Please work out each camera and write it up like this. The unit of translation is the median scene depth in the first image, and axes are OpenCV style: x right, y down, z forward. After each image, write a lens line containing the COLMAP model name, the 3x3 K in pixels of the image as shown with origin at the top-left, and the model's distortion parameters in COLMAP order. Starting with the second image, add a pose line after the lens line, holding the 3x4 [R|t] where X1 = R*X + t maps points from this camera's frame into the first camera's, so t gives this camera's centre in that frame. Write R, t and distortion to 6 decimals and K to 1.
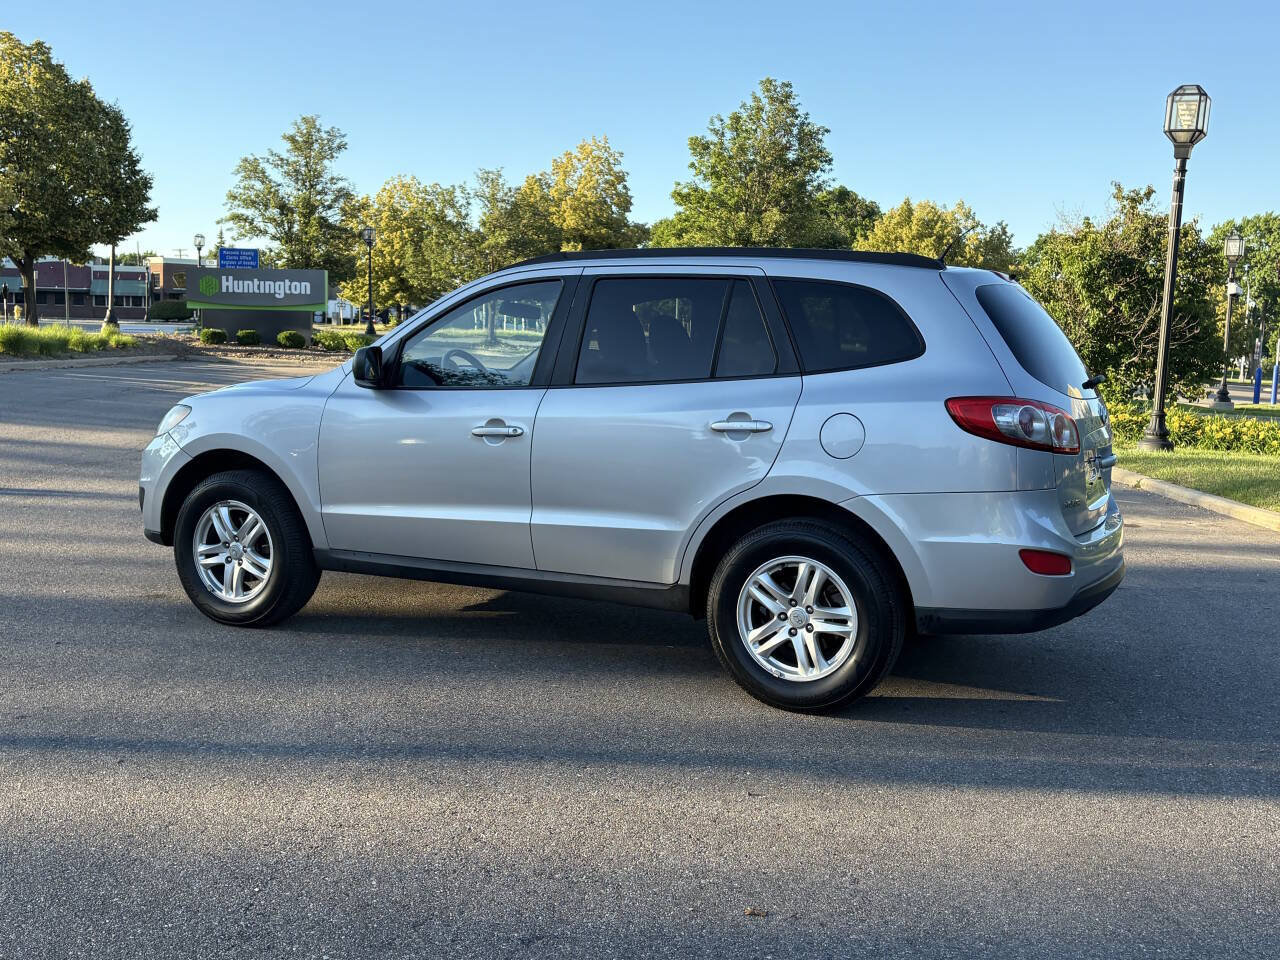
lens RADIAL K [[1347.7, 0, 649.3], [0, 1347.7, 473.3], [0, 0, 1]] dist [0.033414, 0.000000]
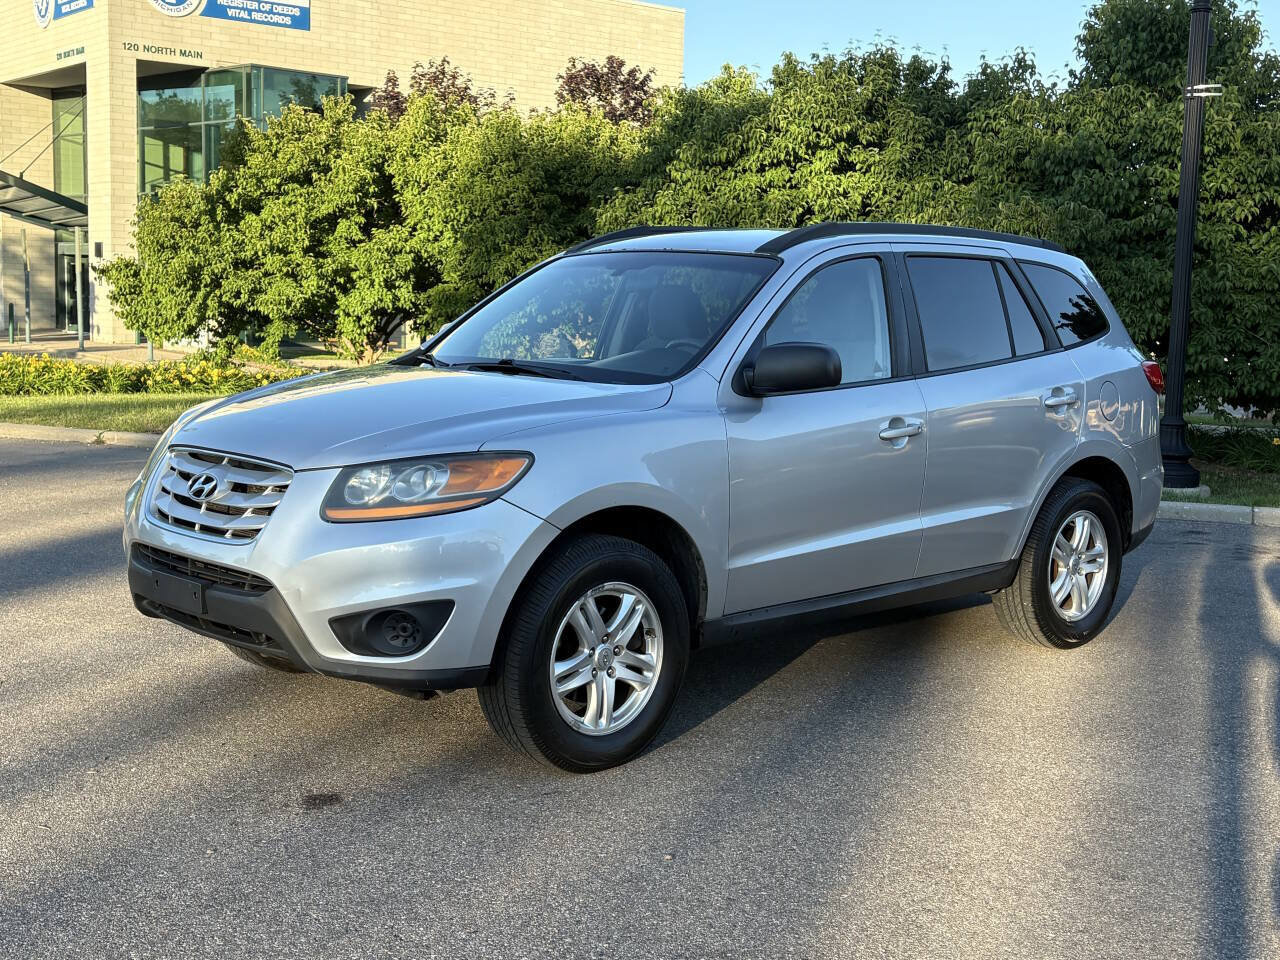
lens RADIAL K [[1556.8, 0, 638.4], [0, 1556.8, 489.4], [0, 0, 1]] dist [0.052840, 0.000000]
pose [[0.351034, -0.136834, 0.926311, -0.984167], [0.078221, 0.990092, 0.116613, -0.110734], [-0.933090, 0.031522, 0.358259, 0.698331]]
